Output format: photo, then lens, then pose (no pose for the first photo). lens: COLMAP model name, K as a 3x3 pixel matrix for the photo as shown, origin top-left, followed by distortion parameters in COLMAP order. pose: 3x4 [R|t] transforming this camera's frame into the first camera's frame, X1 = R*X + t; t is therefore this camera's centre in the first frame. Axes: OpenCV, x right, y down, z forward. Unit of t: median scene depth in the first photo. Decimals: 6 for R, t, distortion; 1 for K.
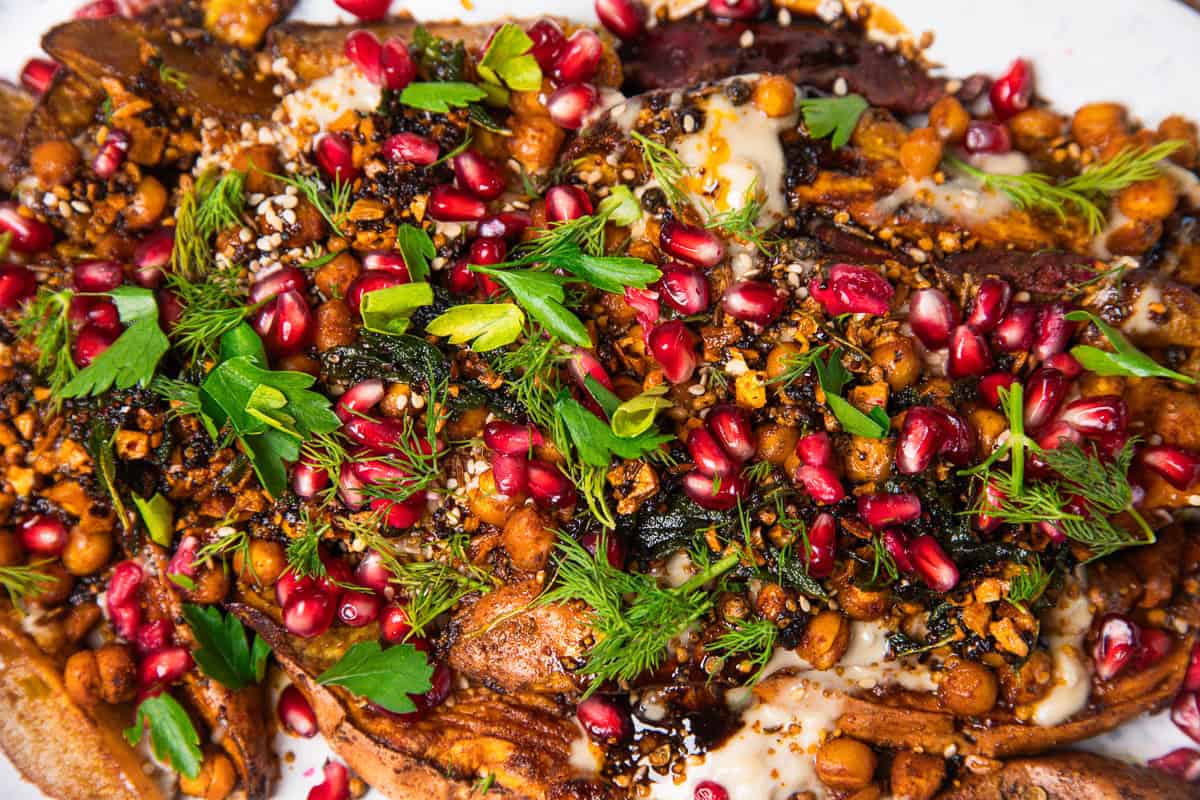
lens RADIAL K [[2838.6, 0, 595.0], [0, 2838.6, 393.0], [0, 0, 1]] dist [0.151813, 0.455157]
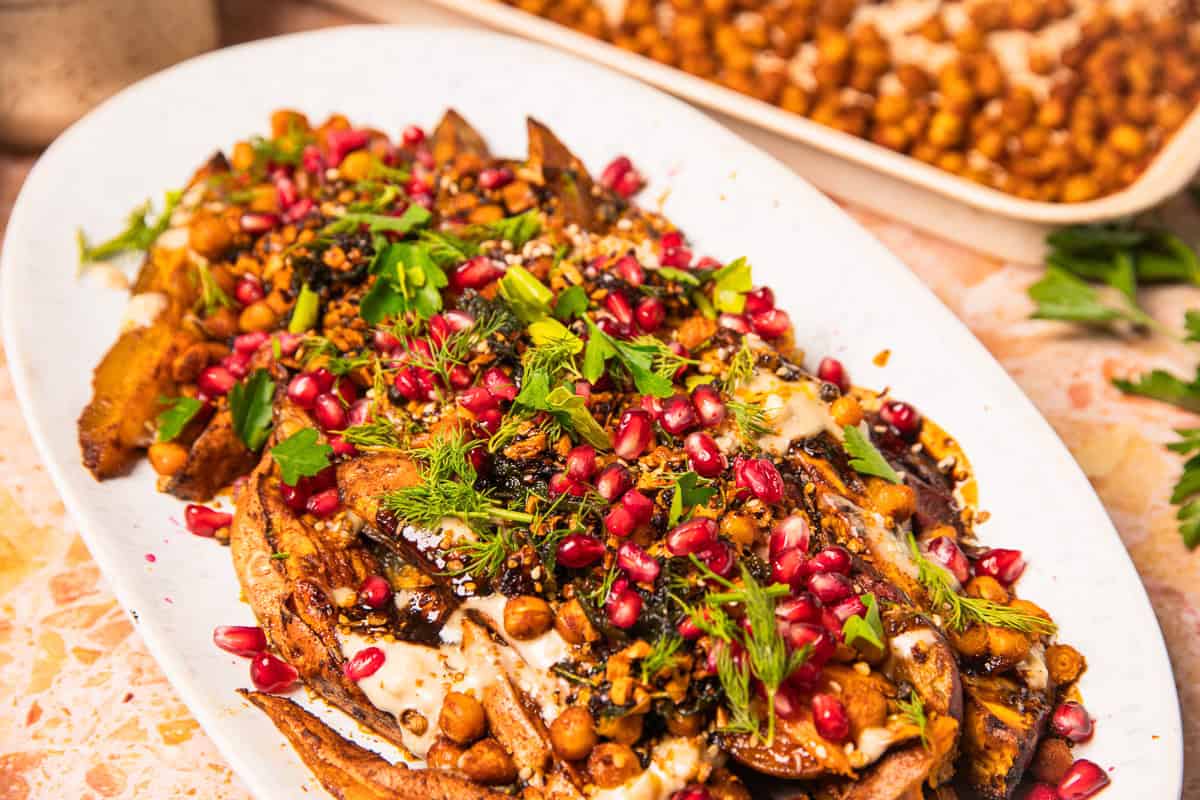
lens RADIAL K [[2674.4, 0, 600.0], [0, 2674.4, 400.0], [0, 0, 1]] dist [0.195596, -0.259070]
pose [[0.626271, 0.539395, -0.562883, 0.678536], [-0.769597, 0.543063, -0.335861, 0.387689], [0.124519, 0.643533, 0.755222, 0.078262]]
